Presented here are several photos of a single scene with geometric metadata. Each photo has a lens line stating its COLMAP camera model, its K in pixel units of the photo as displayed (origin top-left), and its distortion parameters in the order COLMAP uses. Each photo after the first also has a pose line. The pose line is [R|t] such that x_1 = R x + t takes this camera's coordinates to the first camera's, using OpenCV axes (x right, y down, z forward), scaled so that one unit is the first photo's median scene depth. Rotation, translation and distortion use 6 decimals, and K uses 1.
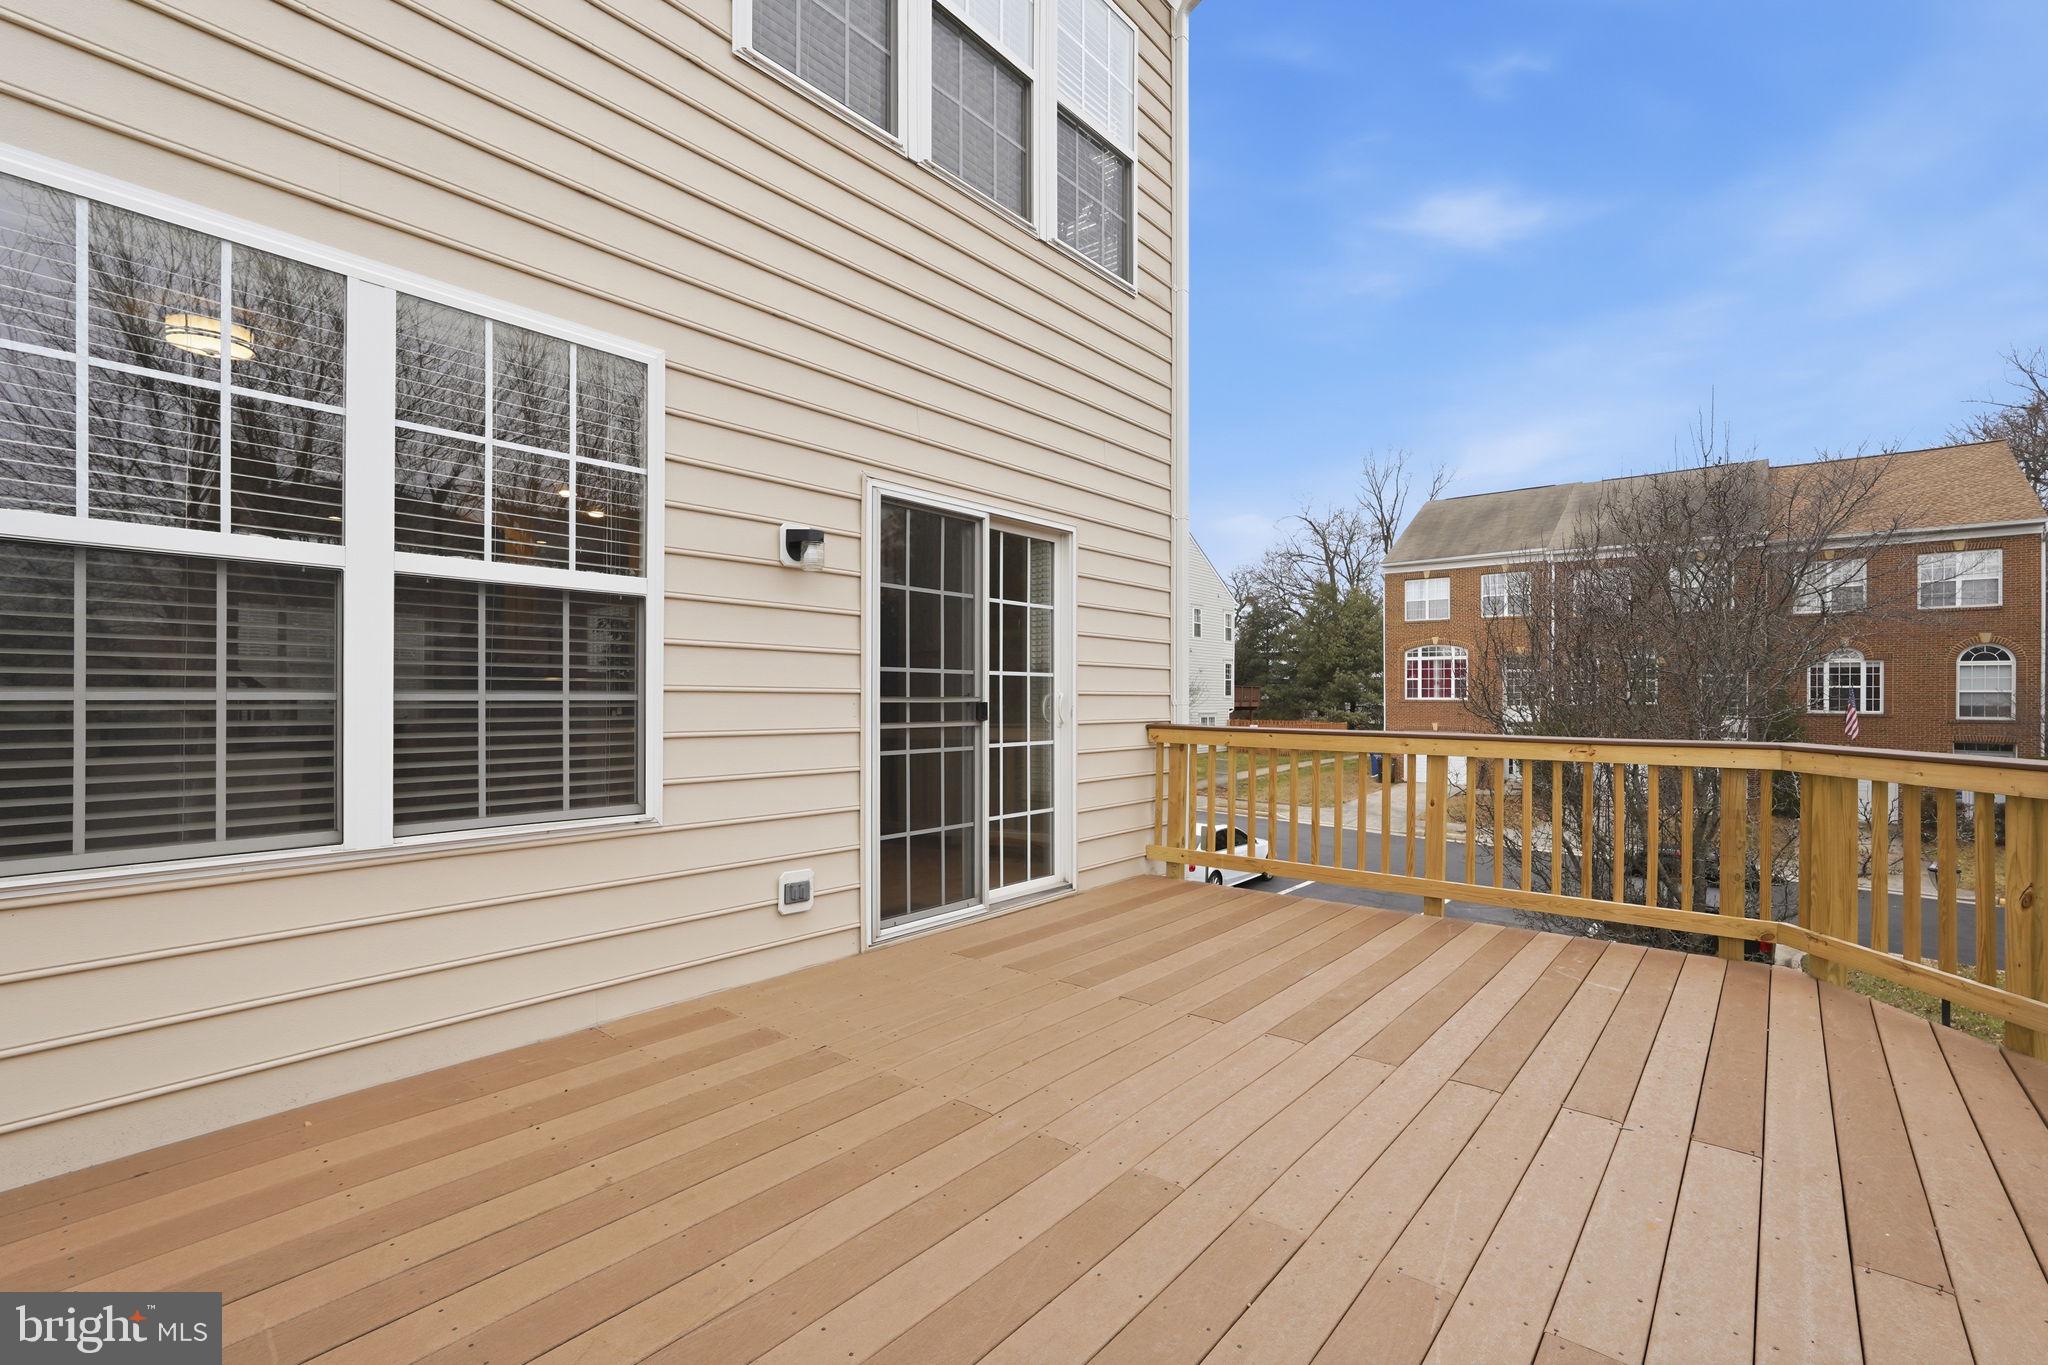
lens RADIAL K [[912.7, 0, 1053.1], [0, 912.7, 707.7], [0, 0, 1]] dist [-0.025196, 0.000186]
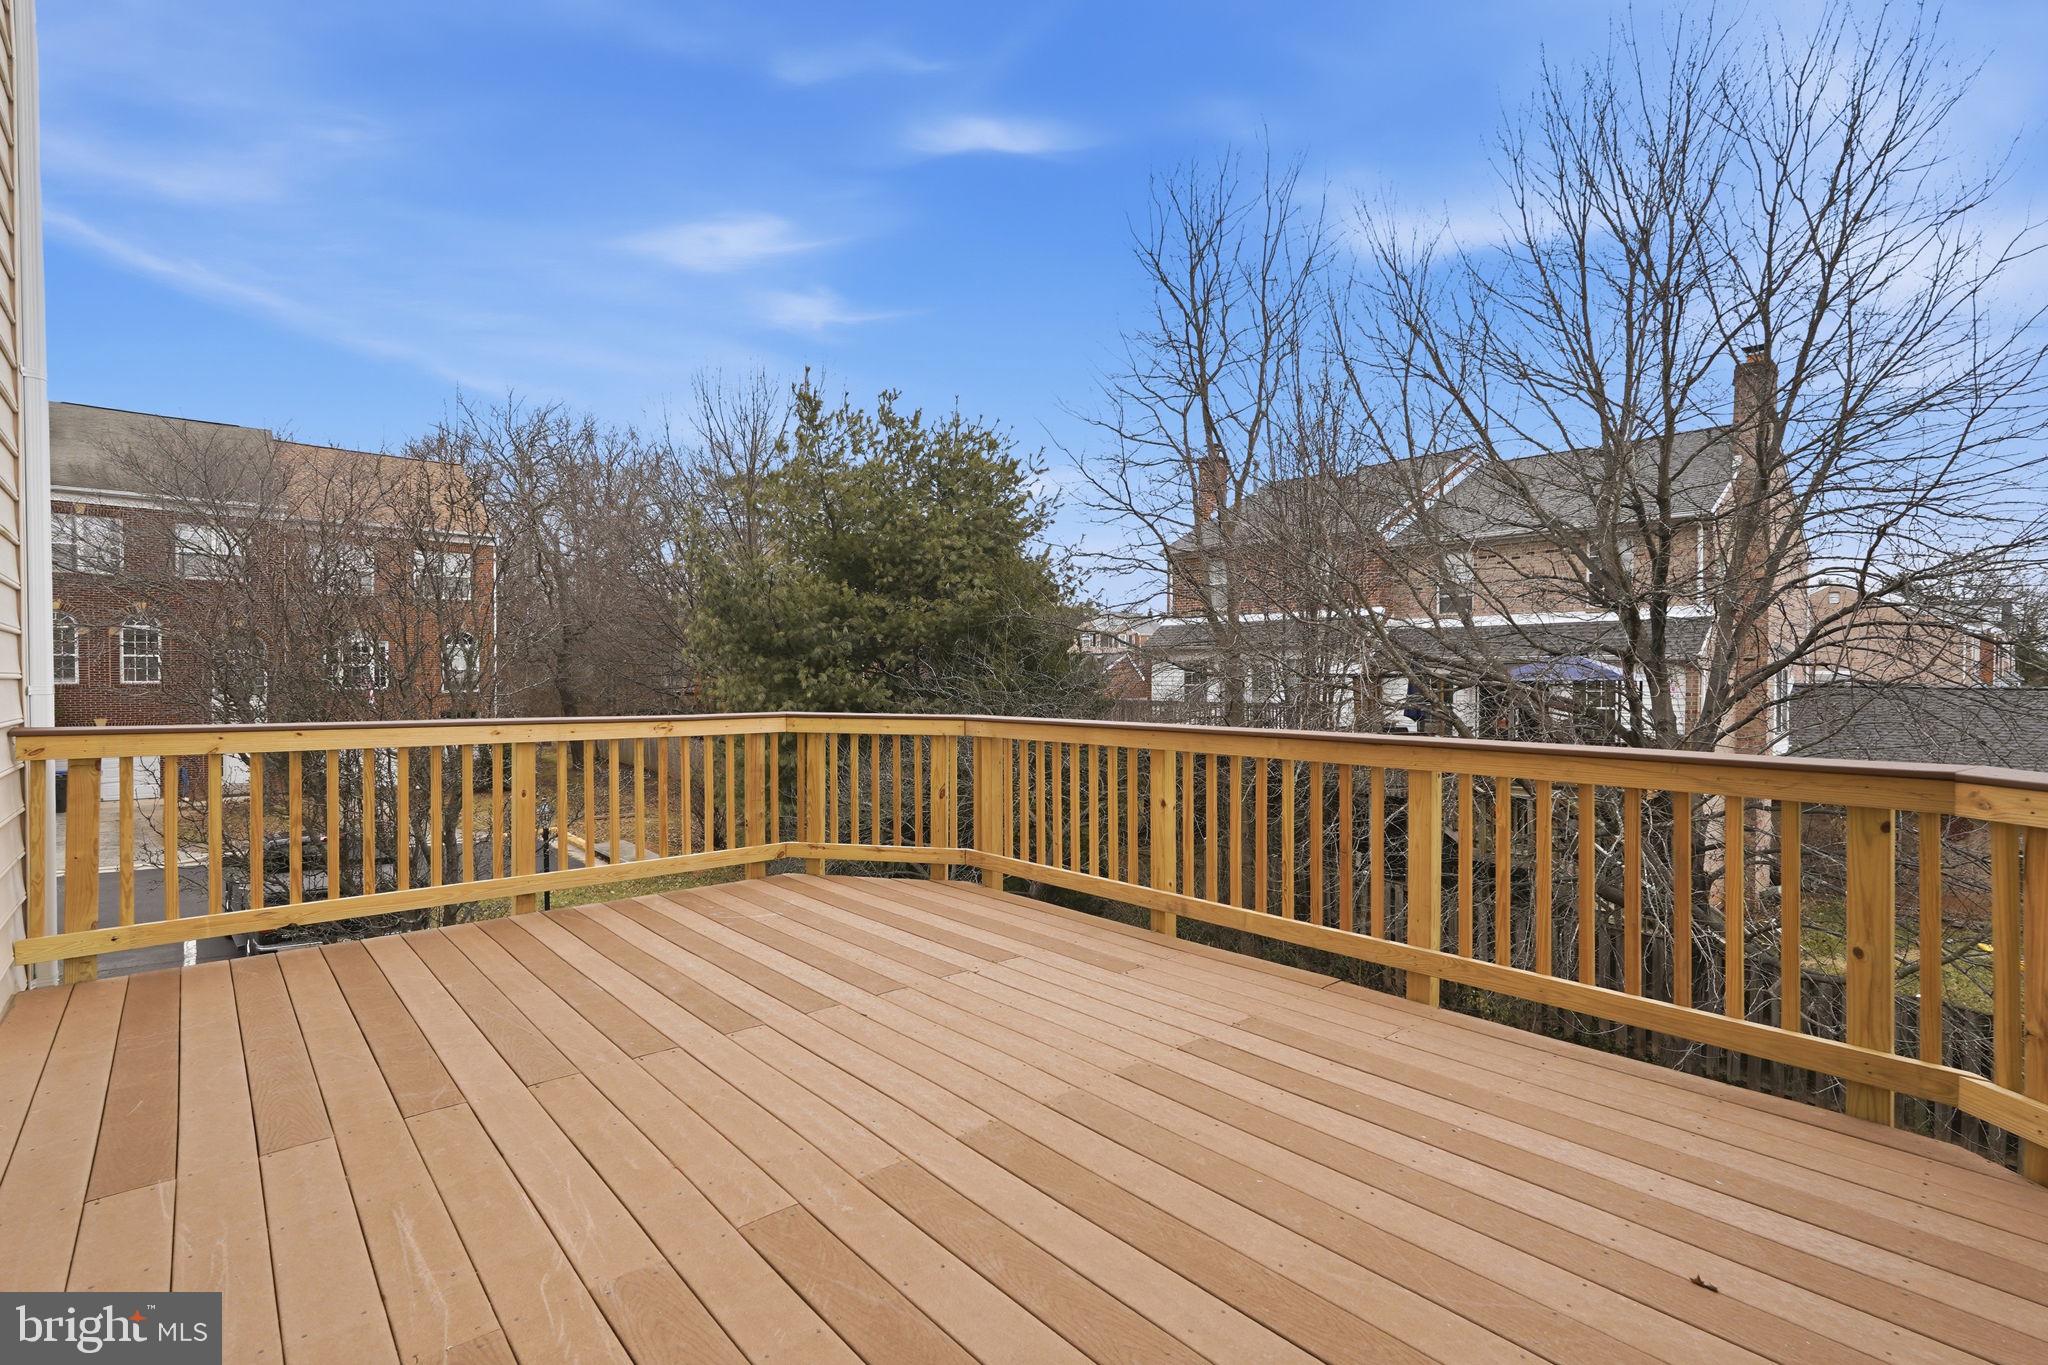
lens RADIAL K [[921.7, 0, 1018.3], [0, 921.7, 679.5], [0, 0, 1]] dist [-0.001798, 0.000170]
pose [[0.164846, -0.003884, 0.986312, -0.550524], [0.010683, 0.999941, 0.002152, -0.010976], [-0.986261, 0.010182, 0.164878, 0.438987]]
